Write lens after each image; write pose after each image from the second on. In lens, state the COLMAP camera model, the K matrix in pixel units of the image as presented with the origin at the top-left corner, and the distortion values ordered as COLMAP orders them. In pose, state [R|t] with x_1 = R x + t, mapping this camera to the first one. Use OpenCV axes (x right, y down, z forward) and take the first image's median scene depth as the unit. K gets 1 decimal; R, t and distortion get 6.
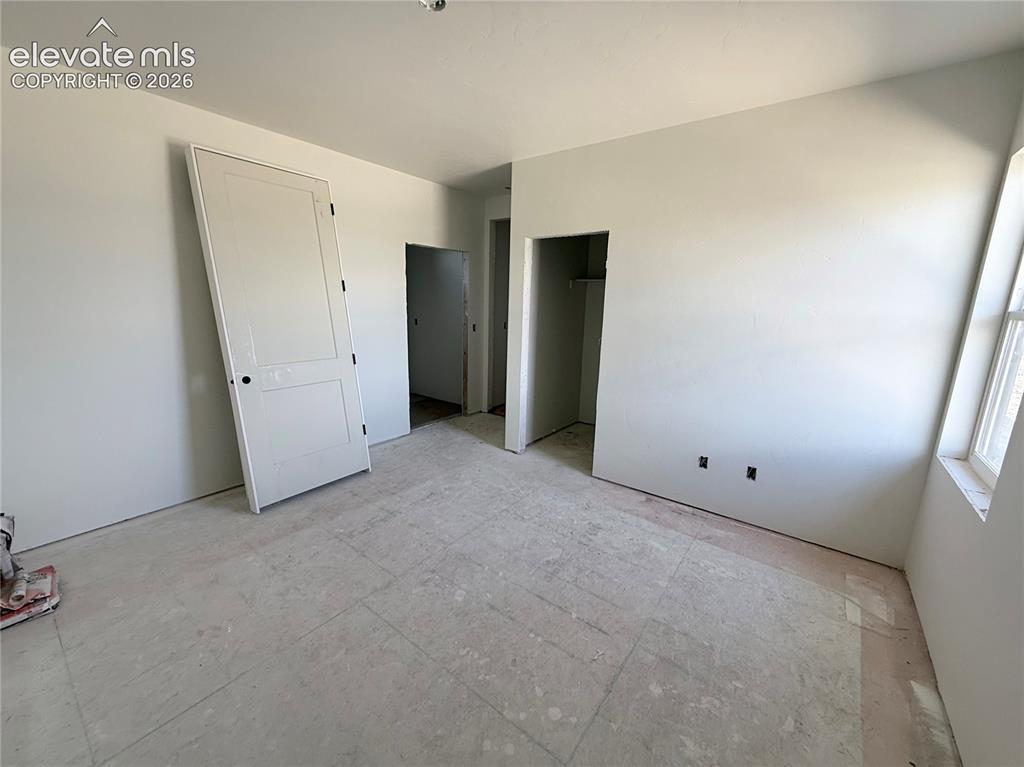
lens RADIAL K [[406.8, 0, 509.3], [0, 406.8, 382.5], [0, 0, 1]] dist [-0.001568, 0.000733]
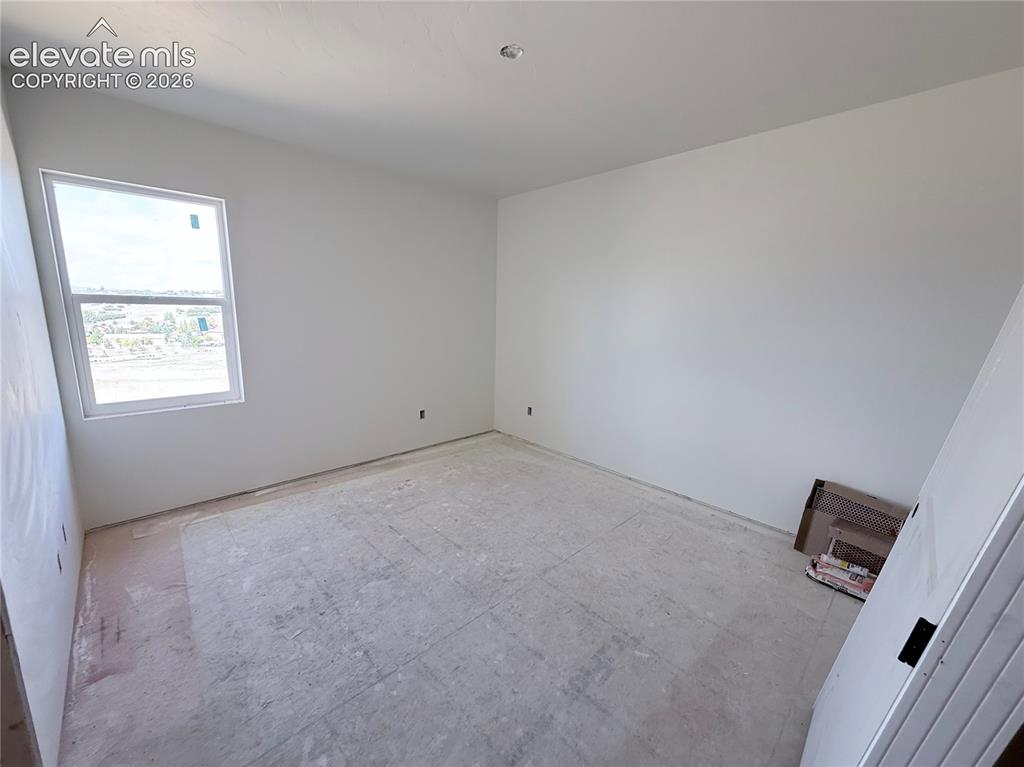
lens RADIAL K [[406.8, 0, 509.3], [0, 406.8, 382.5], [0, 0, 1]] dist [-0.001568, 0.000733]
pose [[-0.986731, -0.076382, 0.143276, -0.274759], [-0.016769, 0.925658, 0.377991, -0.330277], [-0.161496, 0.370572, -0.914656, 1.568714]]
